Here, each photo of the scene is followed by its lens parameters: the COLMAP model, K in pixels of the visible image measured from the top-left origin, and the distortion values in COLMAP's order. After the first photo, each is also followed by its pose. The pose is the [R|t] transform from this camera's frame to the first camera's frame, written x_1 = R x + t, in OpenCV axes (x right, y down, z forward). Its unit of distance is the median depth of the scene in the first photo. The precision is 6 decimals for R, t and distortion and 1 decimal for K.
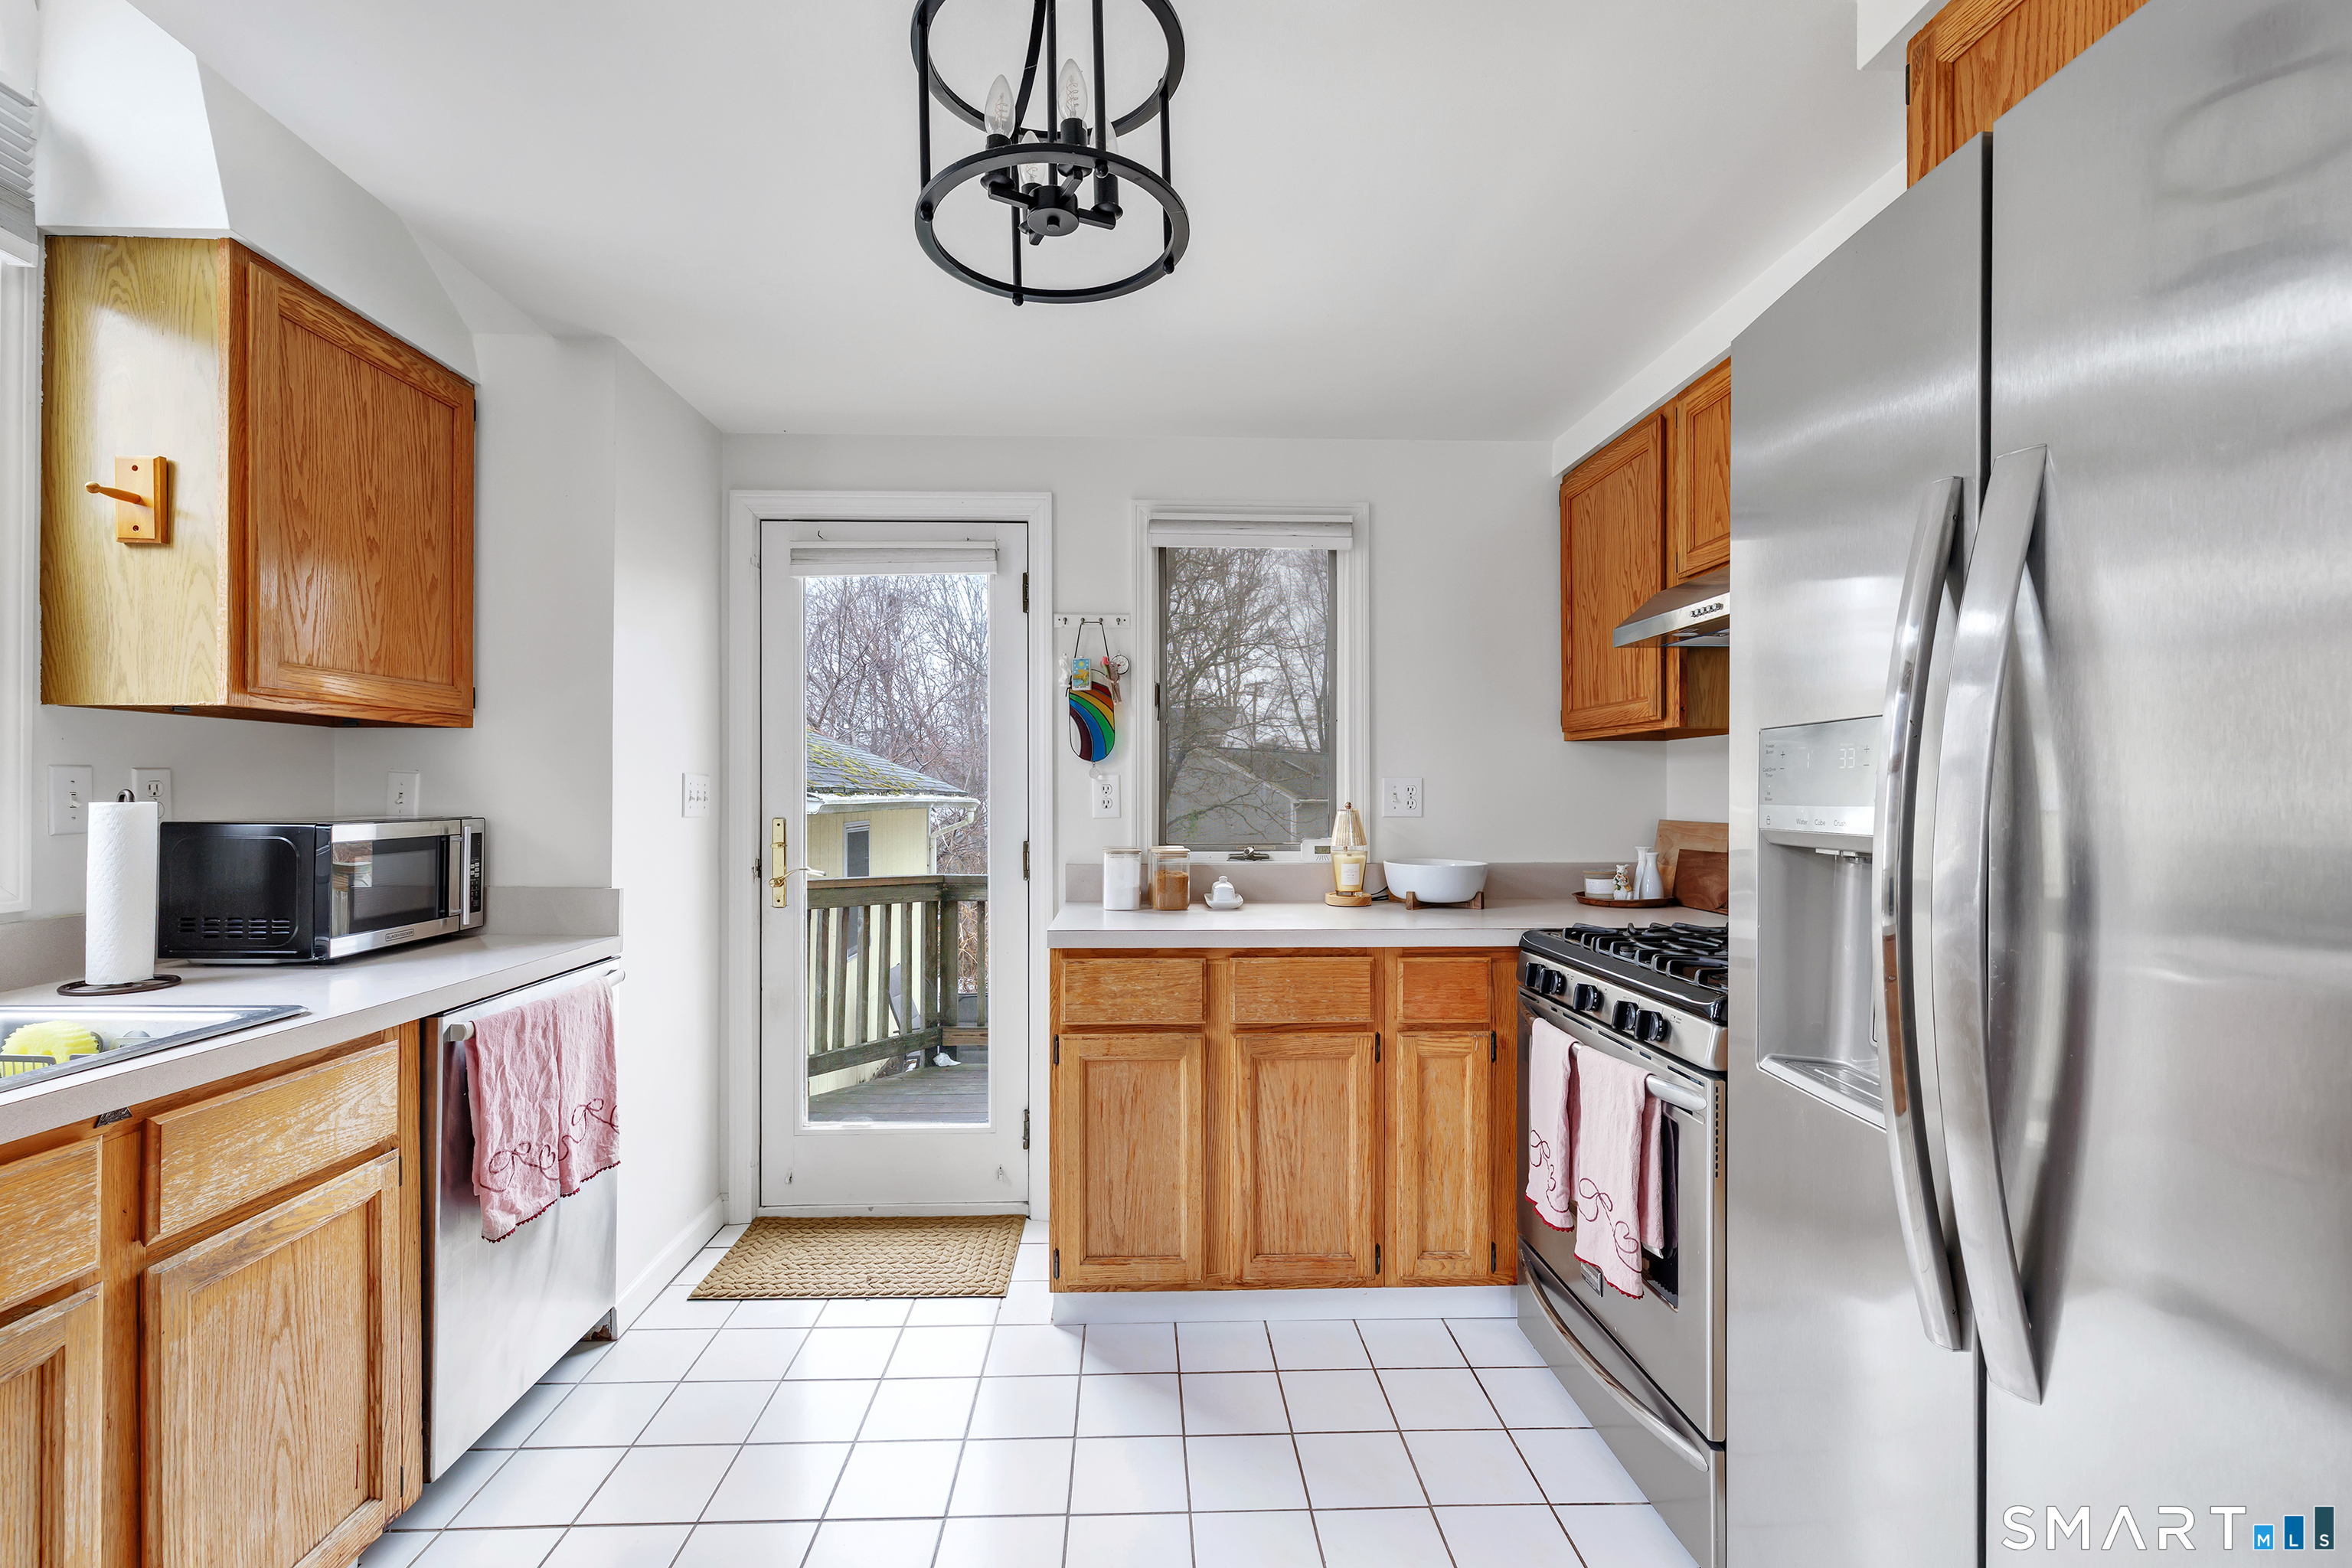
lens RADIAL K [[1013.6, 0, 1169.2], [0, 1013.6, 777.8], [0, 0, 1]] dist [-0.000176, 0.000534]
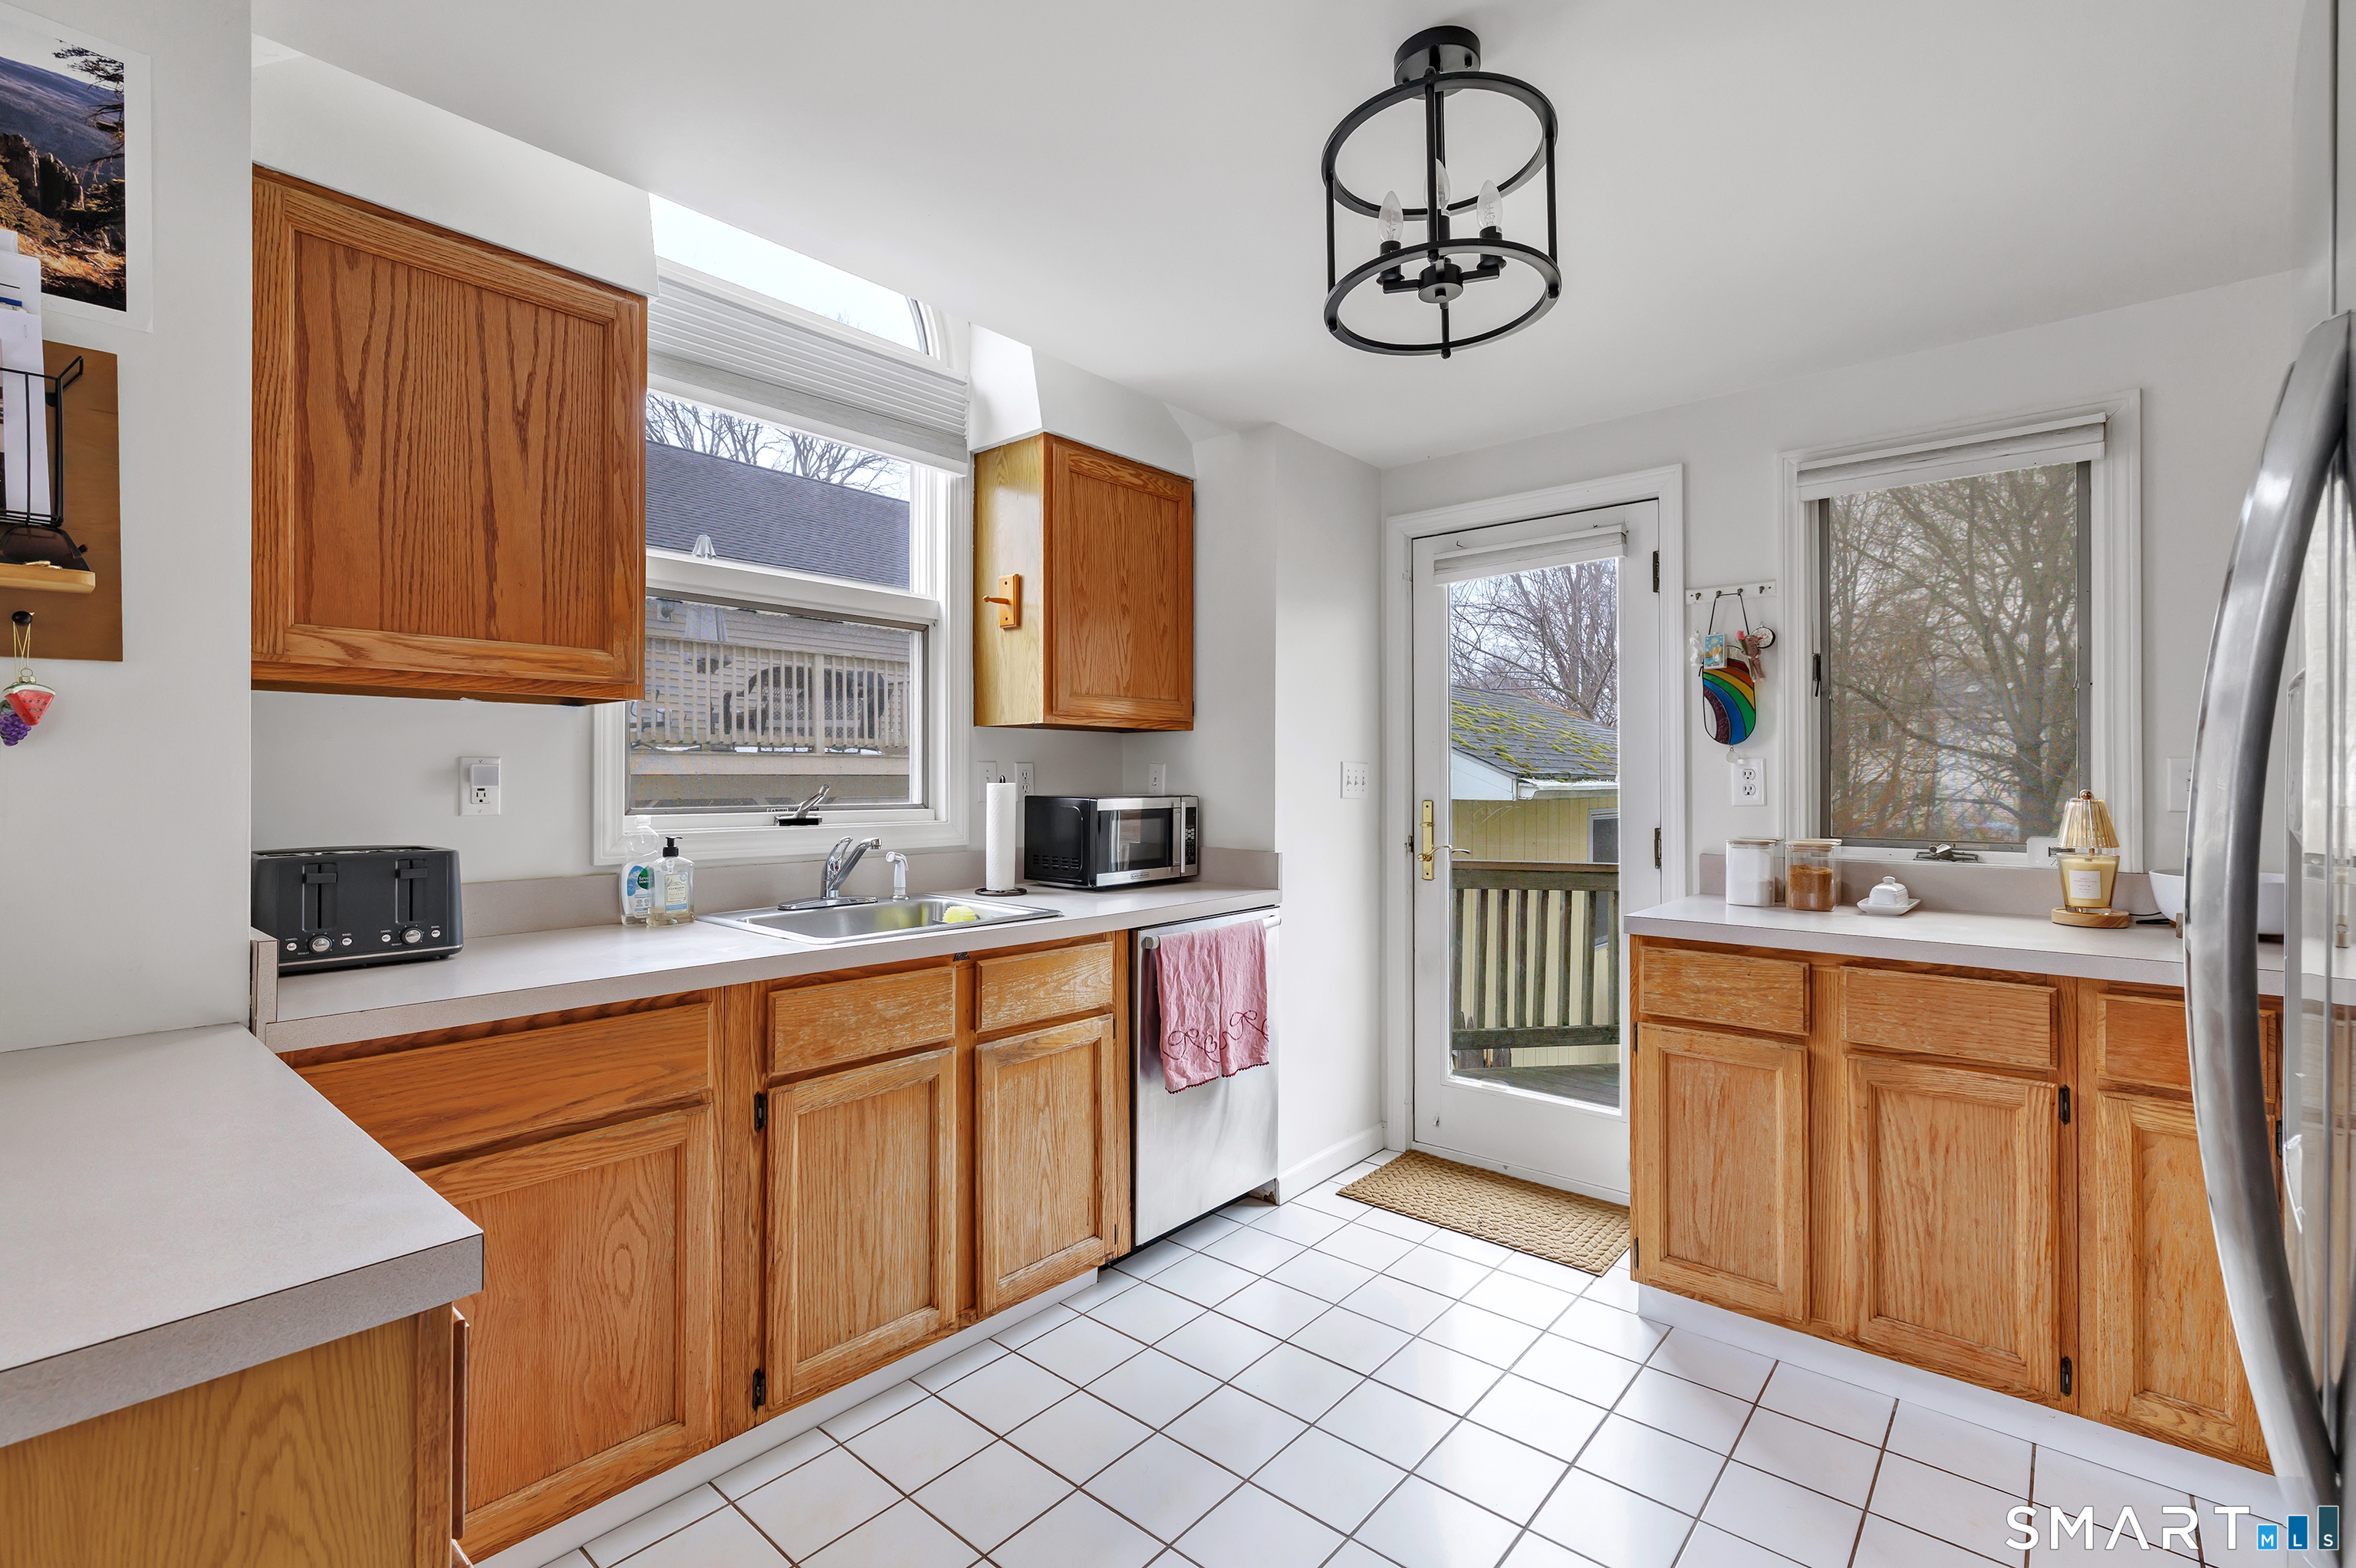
lens RADIAL K [[1042.2, 0, 1181.7], [0, 1042.2, 758.8], [0, 0, 1]] dist [0.000943, 0.000792]
pose [[0.738639, -0.012004, -0.673994, 0.251874], [0.009239, 0.999928, -0.007684, -0.000286], [0.674038, -0.000551, 0.738697, -0.053100]]
